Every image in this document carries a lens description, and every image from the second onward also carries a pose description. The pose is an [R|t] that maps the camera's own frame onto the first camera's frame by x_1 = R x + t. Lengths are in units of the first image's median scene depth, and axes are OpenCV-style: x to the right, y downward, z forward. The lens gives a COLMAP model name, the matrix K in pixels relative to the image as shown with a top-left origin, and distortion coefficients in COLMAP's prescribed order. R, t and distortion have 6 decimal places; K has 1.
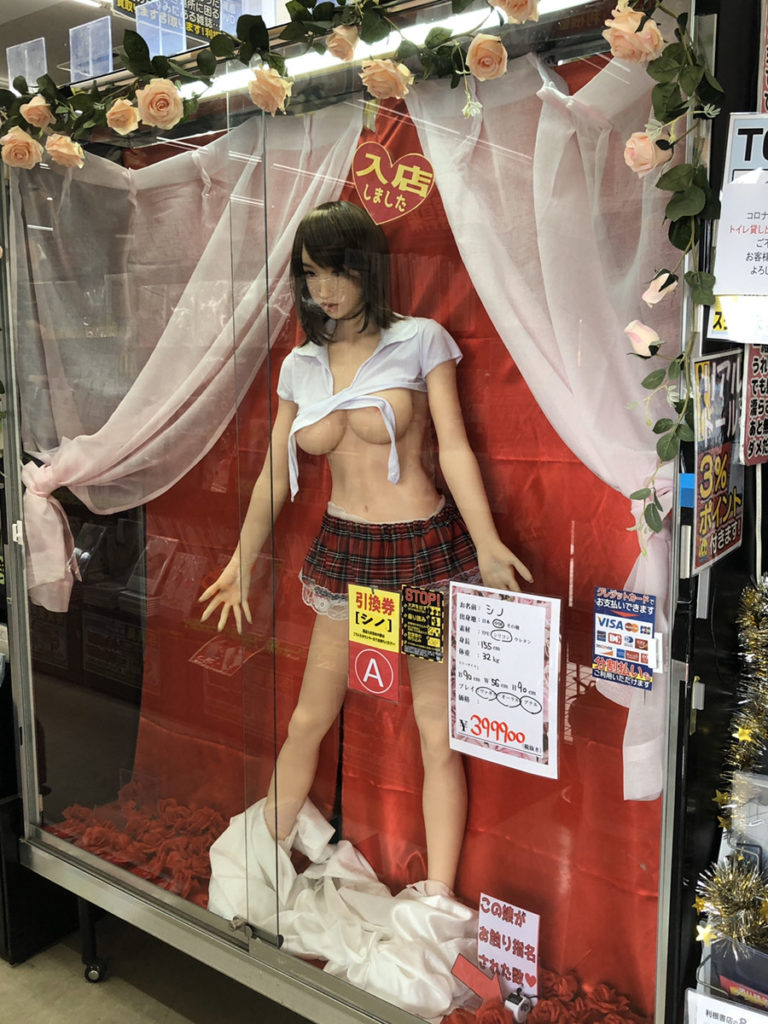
lens RADIAL K [[1078.4, 0, 382.7], [0, 1078.4, 517.1], [0, 0, 1]] dist [0.003456, 0.000000]
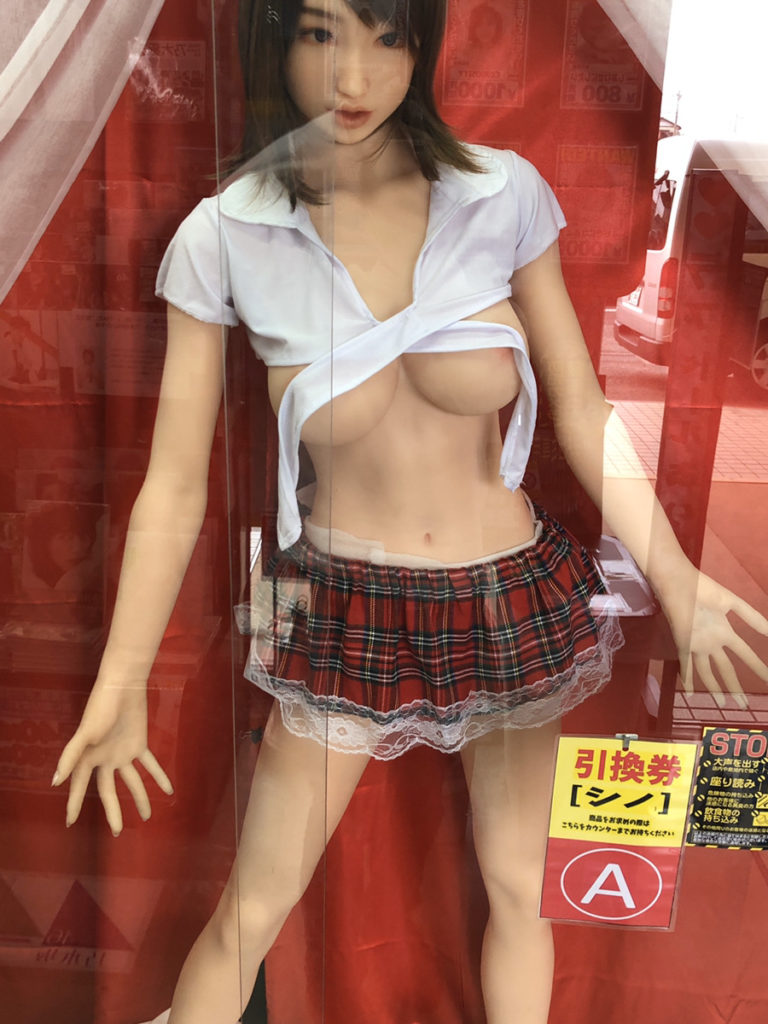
lens RADIAL K [[1078.4, 0, 385.1], [0, 1078.4, 502.0], [0, 0, 1]] dist [0.003456, 0.000000]
pose [[0.802024, -0.184330, 0.568138, -0.353445], [0.068162, 0.973220, 0.219536, -0.153263], [-0.593390, -0.137348, 0.793110, 0.689914]]
